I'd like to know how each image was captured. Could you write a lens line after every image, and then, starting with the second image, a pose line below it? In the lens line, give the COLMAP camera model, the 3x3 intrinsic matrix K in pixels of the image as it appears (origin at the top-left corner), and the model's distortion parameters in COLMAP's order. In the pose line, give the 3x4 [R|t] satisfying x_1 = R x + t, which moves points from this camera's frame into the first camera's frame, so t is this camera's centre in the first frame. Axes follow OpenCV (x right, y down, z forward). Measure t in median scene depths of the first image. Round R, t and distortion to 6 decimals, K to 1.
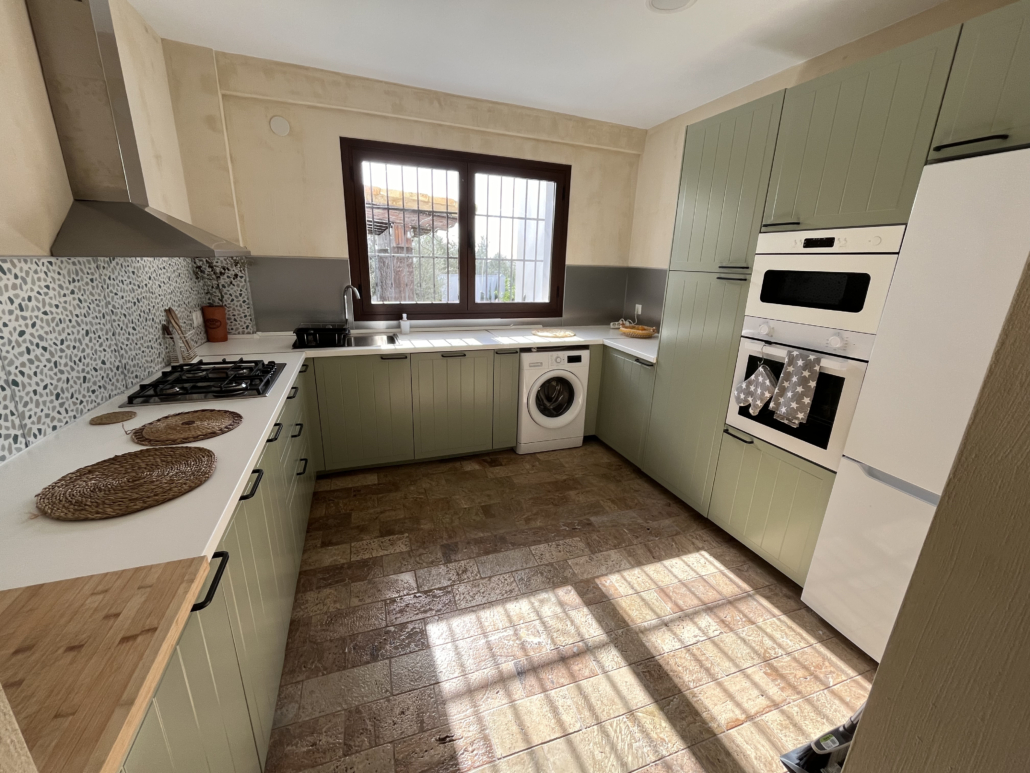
lens RADIAL K [[417.5, 0, 515.0], [0, 417.5, 386.5], [0, 0, 1]] dist [-0.007884, 0.000214]
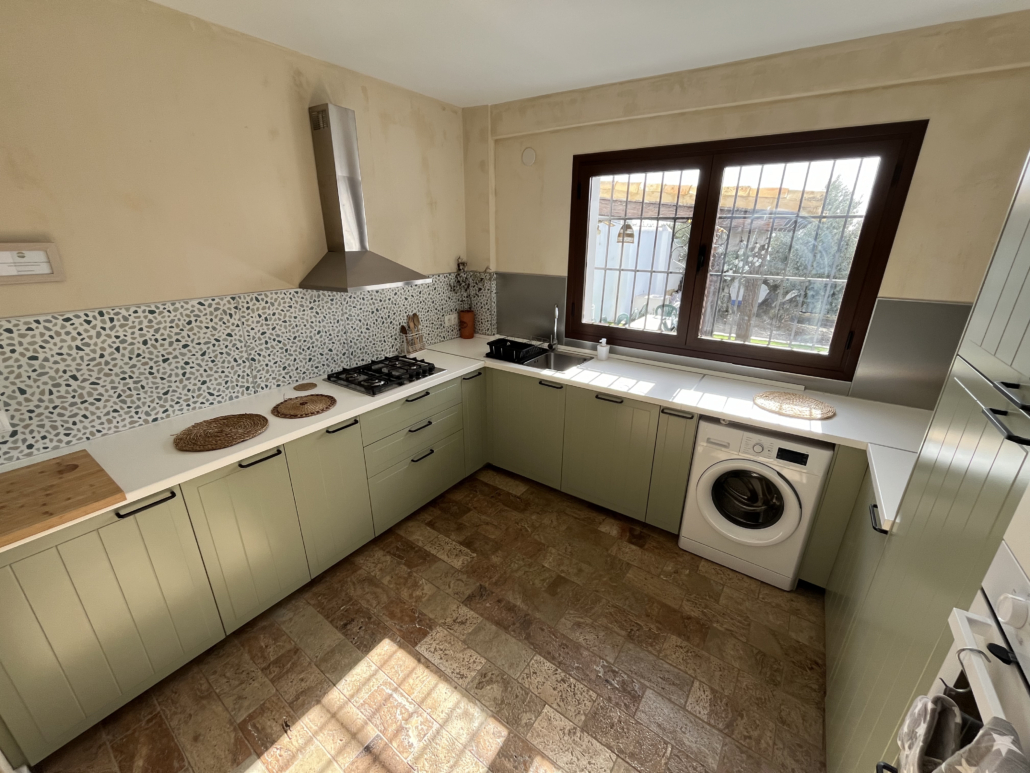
lens RADIAL K [[417.5, 0, 515.0], [0, 417.5, 386.5], [0, 0, 1]] dist [-0.007884, 0.000214]
pose [[0.570210, 0.255583, -0.780729, 0.693531], [-0.226912, 0.962399, 0.149329, -0.314277], [0.789538, 0.092008, 0.606765, 0.569107]]
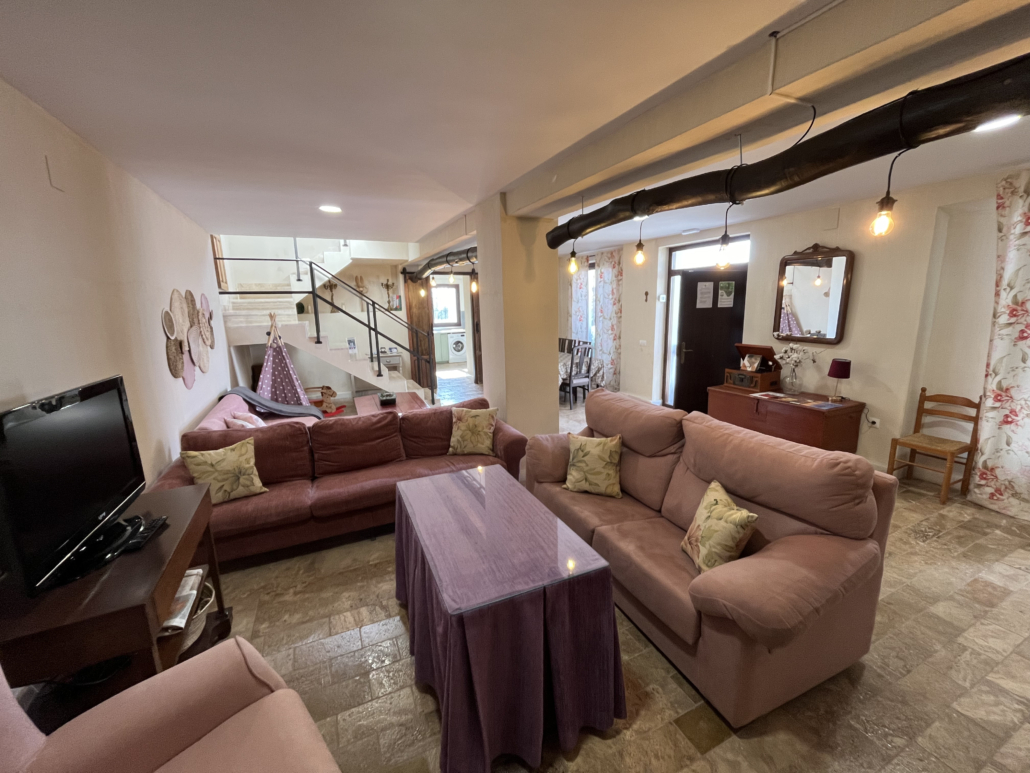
lens RADIAL K [[417.5, 0, 515.0], [0, 417.5, 386.5], [0, 0, 1]] dist [-0.007884, 0.000214]
pose [[0.994941, -0.064691, 0.076859, 0.567152], [0.071748, 0.993086, -0.092914, 1.497172], [-0.070316, 0.097959, 0.992703, -5.288382]]
